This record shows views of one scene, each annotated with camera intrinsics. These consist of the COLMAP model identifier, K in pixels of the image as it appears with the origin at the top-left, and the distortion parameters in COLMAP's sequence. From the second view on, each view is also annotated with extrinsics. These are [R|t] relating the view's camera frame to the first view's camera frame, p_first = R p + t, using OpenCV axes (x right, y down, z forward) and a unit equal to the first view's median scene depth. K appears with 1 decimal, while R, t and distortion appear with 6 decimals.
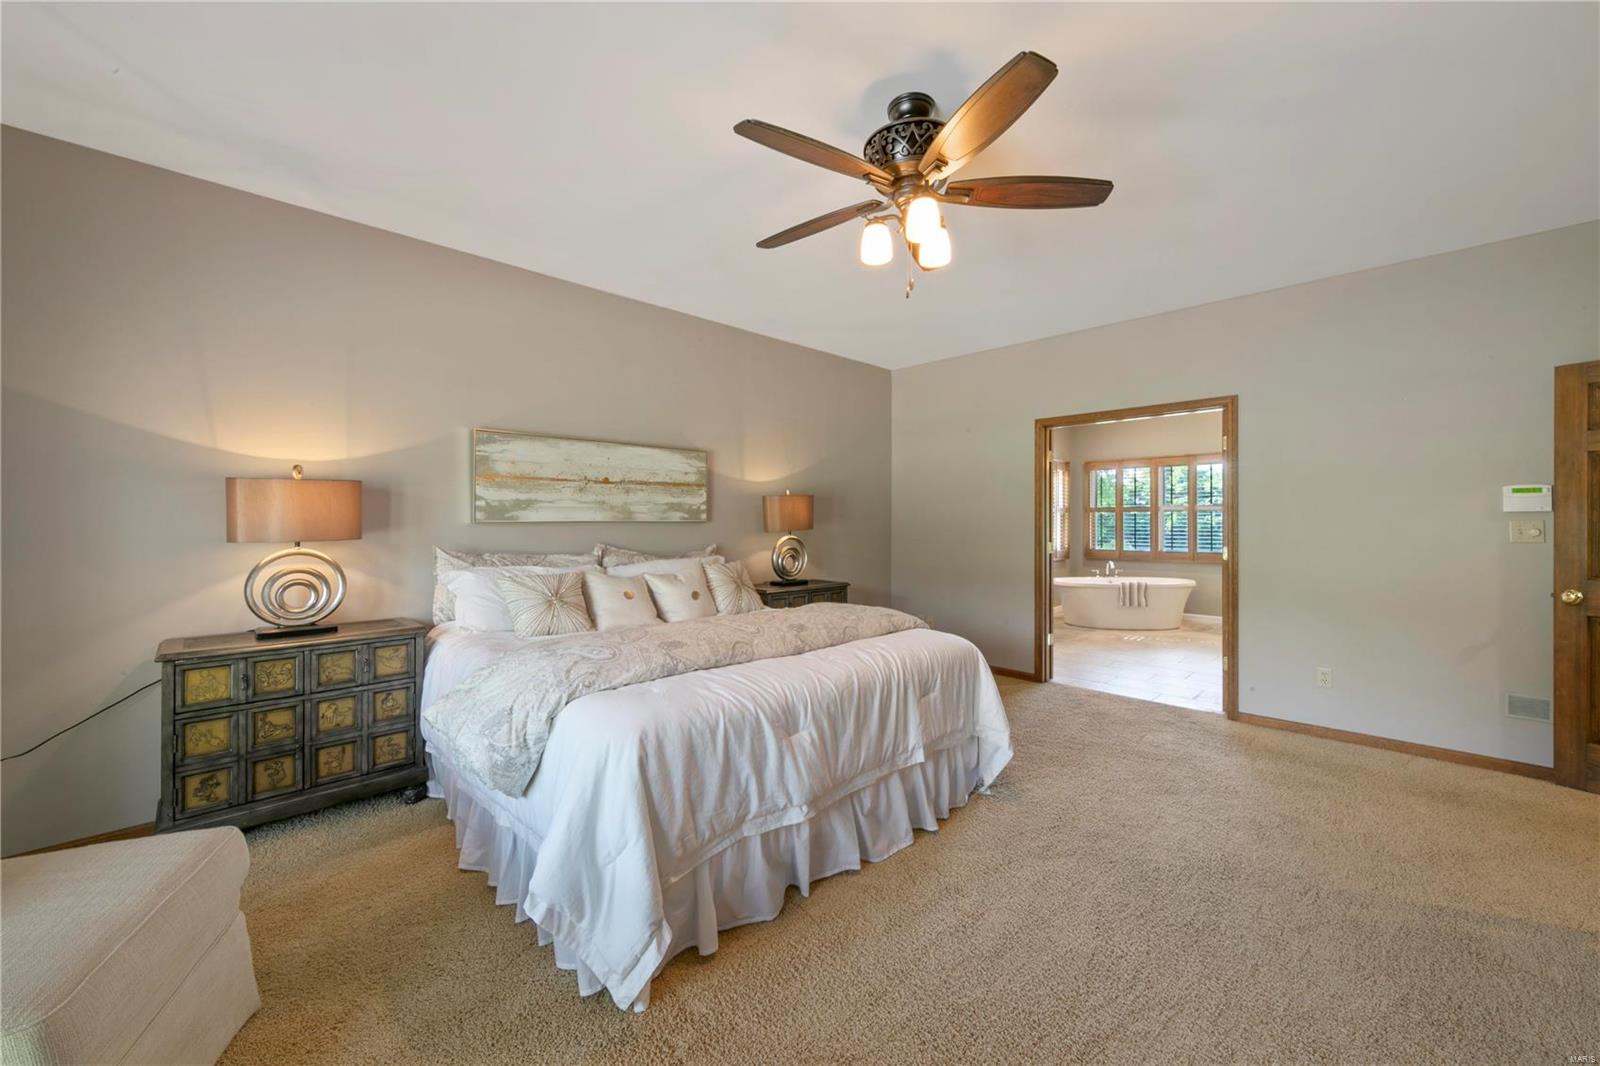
lens RADIAL K [[625.3, 0, 805.4], [0, 625.3, 521.8], [0, 0, 1]] dist [0.001646, 0.000111]
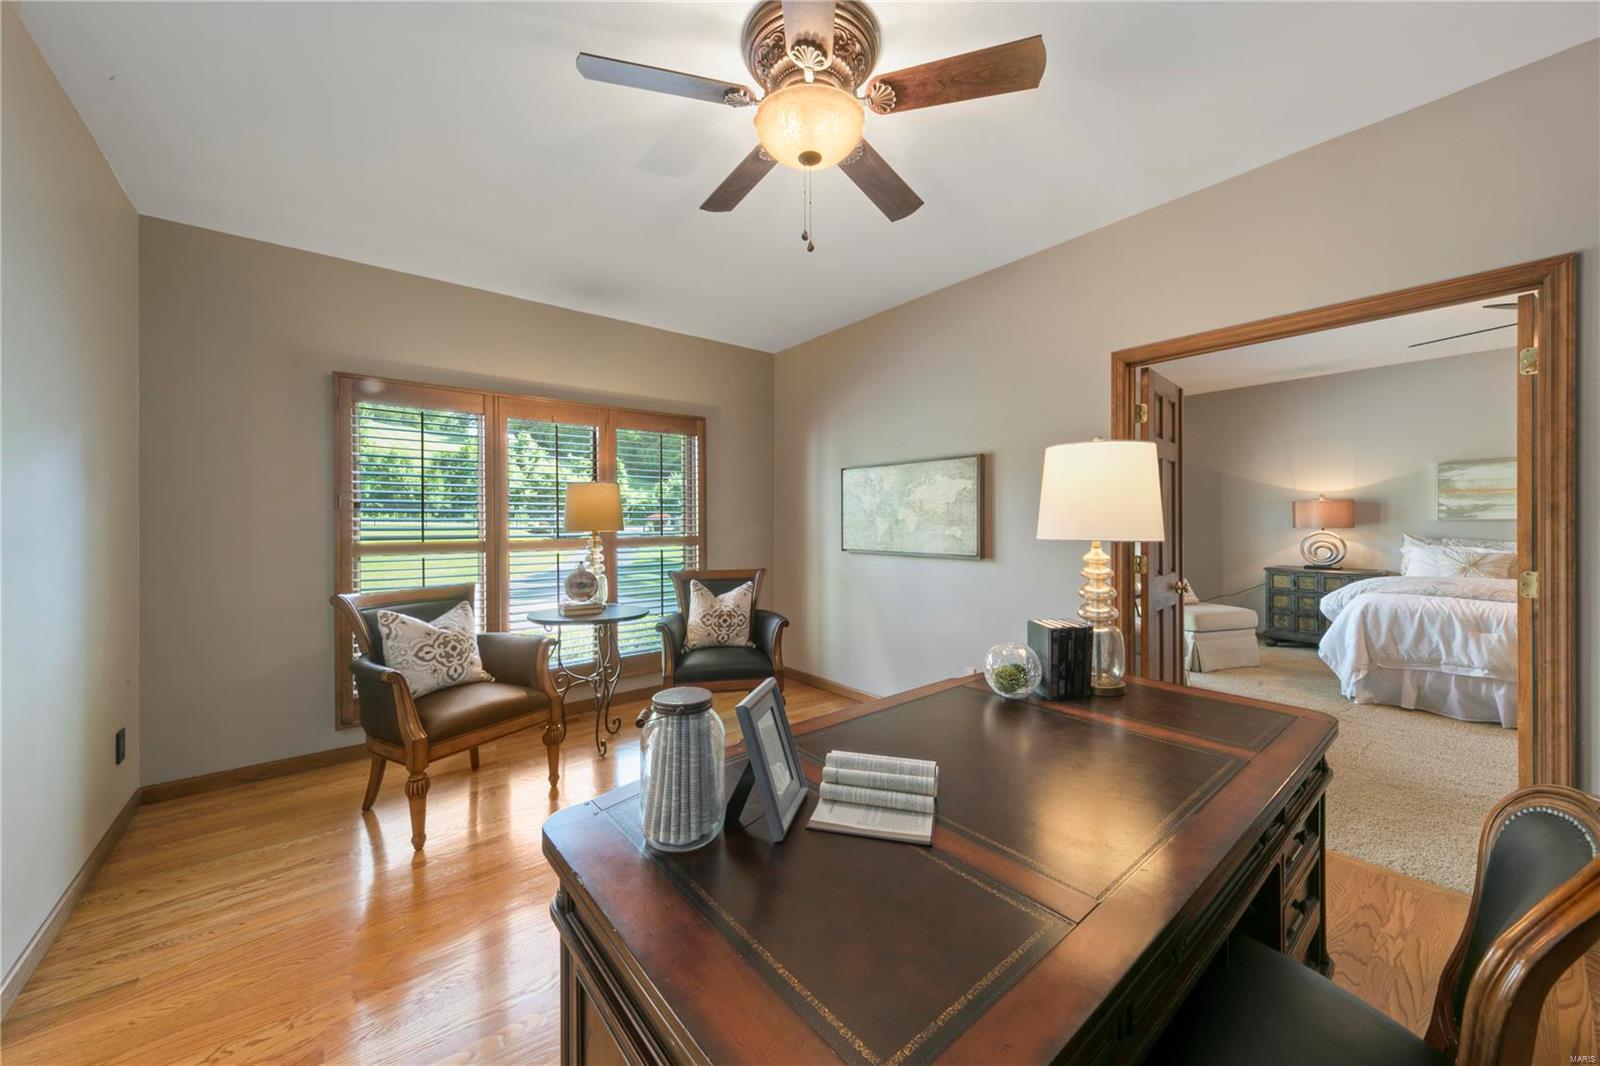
lens RADIAL K [[578.9, 0, 807.9], [0, 578.9, 522.0], [0, 0, 1]] dist [0.001187, 0.000129]
pose [[-0.093346, 0.005515, -0.995618, 1.488360], [0.004845, 0.999975, 0.005085, -0.010511], [0.995622, -0.004349, -0.093370, -0.675714]]
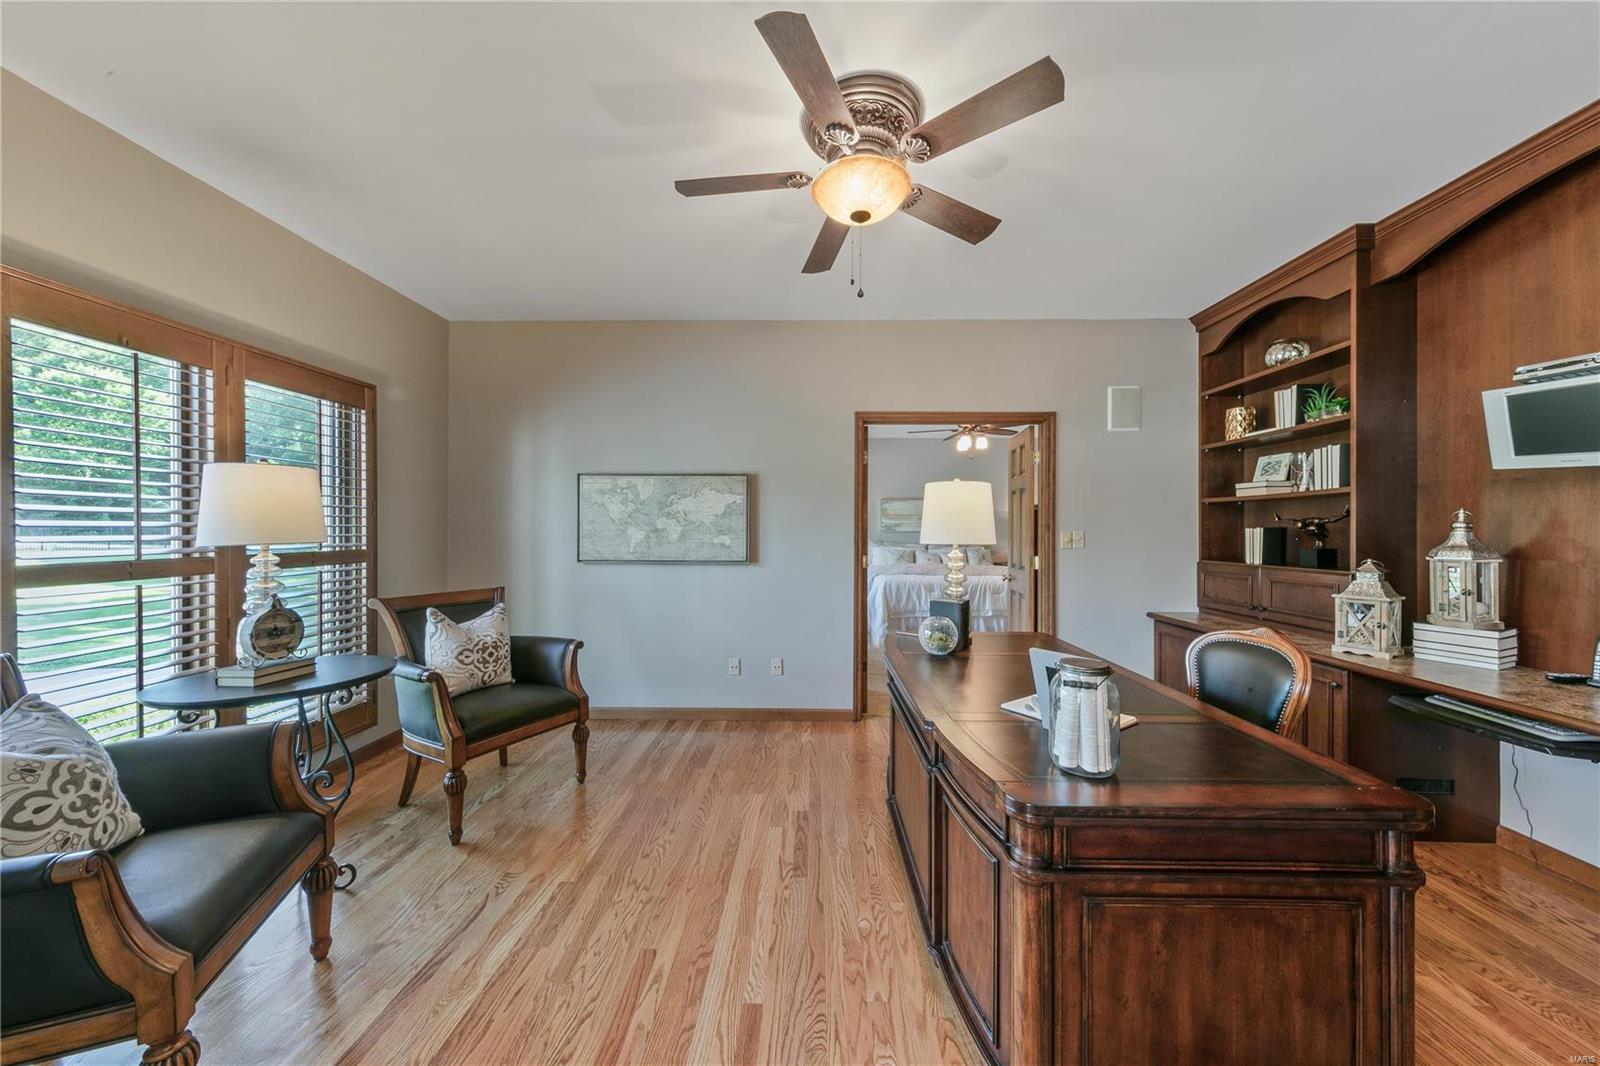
lens RADIAL K [[544.2, 0, 803.7], [0, 544.2, 532.8], [0, 0, 1]] dist [-0.000016, -0.000253]
pose [[0.699846, 0.008556, -0.714242, 1.290232], [-0.004924, 0.999962, 0.007153, -0.010373], [0.714277, -0.001489, 0.699862, -1.292067]]
